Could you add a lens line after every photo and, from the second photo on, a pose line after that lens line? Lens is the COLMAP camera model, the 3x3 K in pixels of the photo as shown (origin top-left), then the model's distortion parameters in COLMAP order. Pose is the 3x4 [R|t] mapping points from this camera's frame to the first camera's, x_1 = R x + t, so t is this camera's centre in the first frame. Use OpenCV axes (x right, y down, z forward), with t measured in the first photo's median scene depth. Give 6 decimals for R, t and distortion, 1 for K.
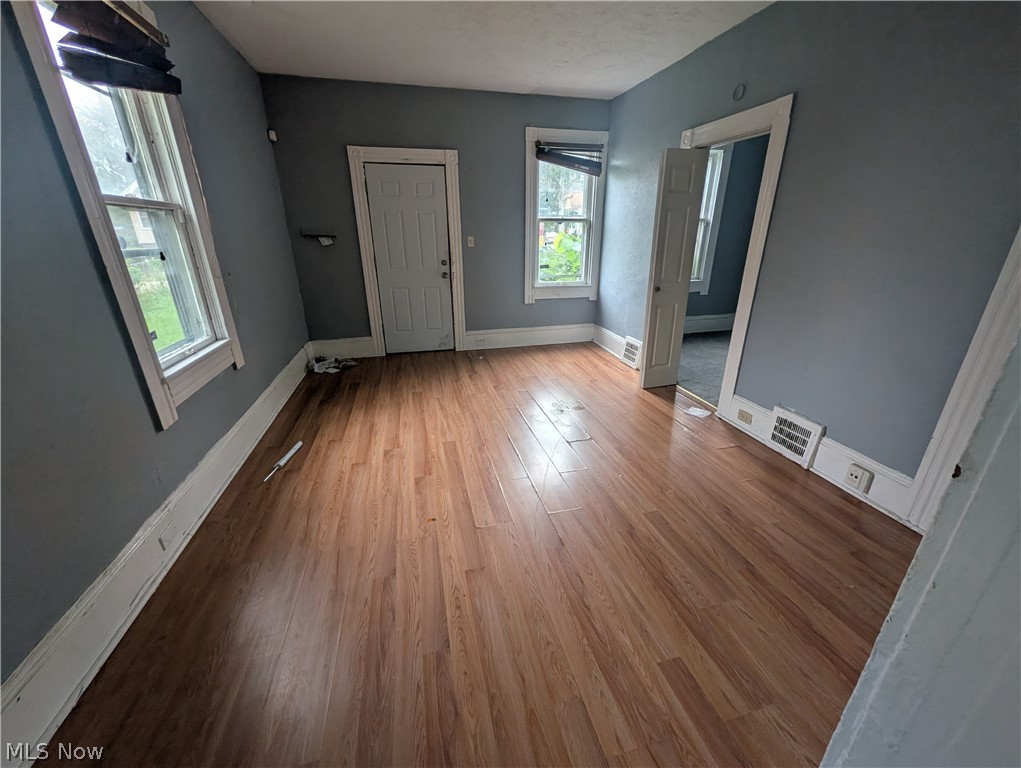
lens RADIAL K [[393.1, 0, 510.5], [0, 393.1, 384.0], [0, 0, 1]] dist [0.001368, -0.000173]
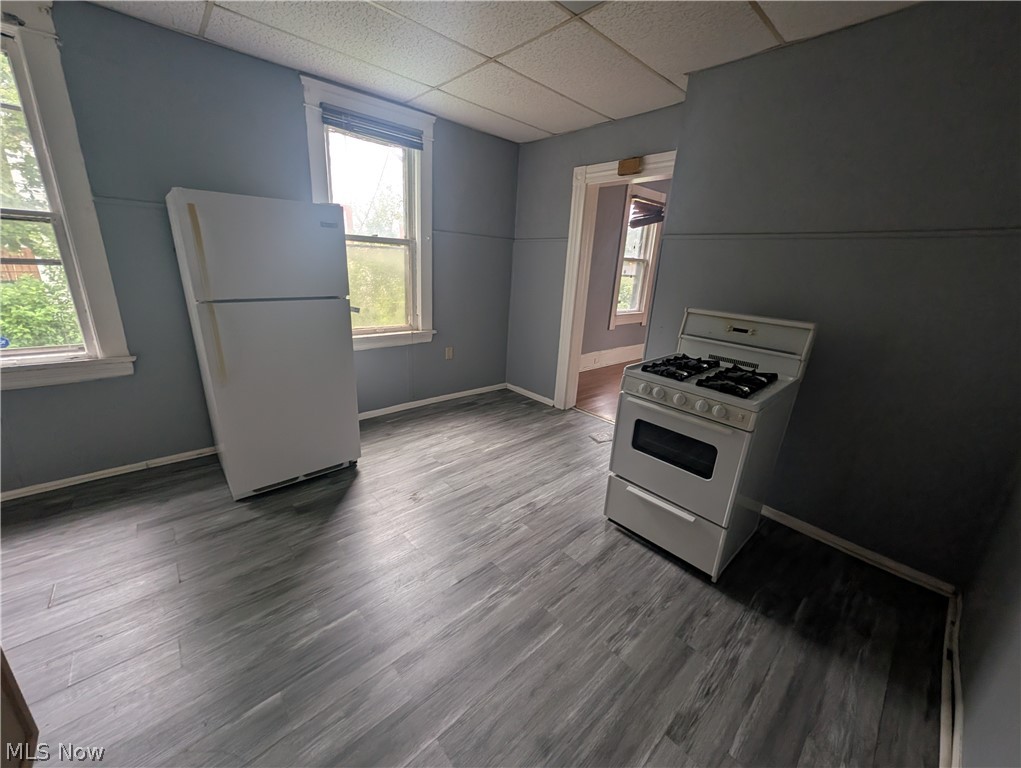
lens RADIAL K [[393.1, 0, 510.5], [0, 393.1, 384.0], [0, 0, 1]] dist [0.001368, -0.000173]
pose [[0.468884, 0.286438, -0.835524, 0.812769], [-0.369252, 0.922895, 0.109172, 0.255290], [0.802372, 0.257330, 0.538498, -0.655960]]
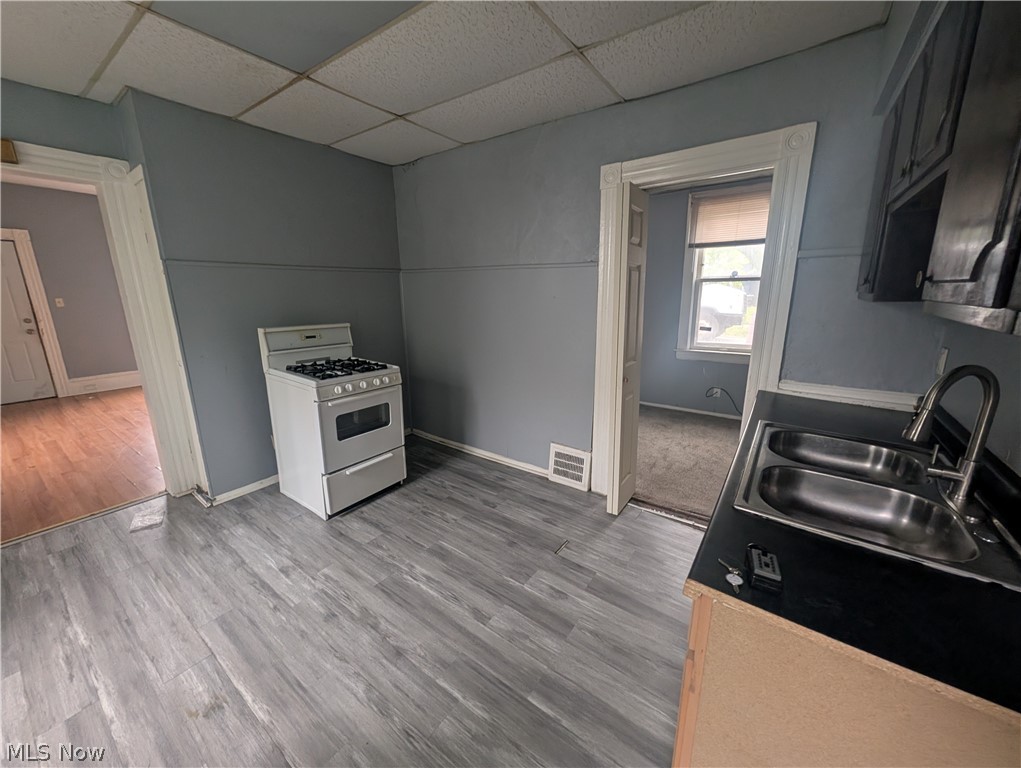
lens RADIAL K [[393.1, 0, 510.5], [0, 393.1, 384.0], [0, 0, 1]] dist [0.001368, -0.000173]
pose [[0.764035, -0.151915, 0.627035, 0.214646], [0.235918, 0.970361, -0.052368, 0.354090], [-0.600494, 0.187940, 0.777229, -0.947309]]
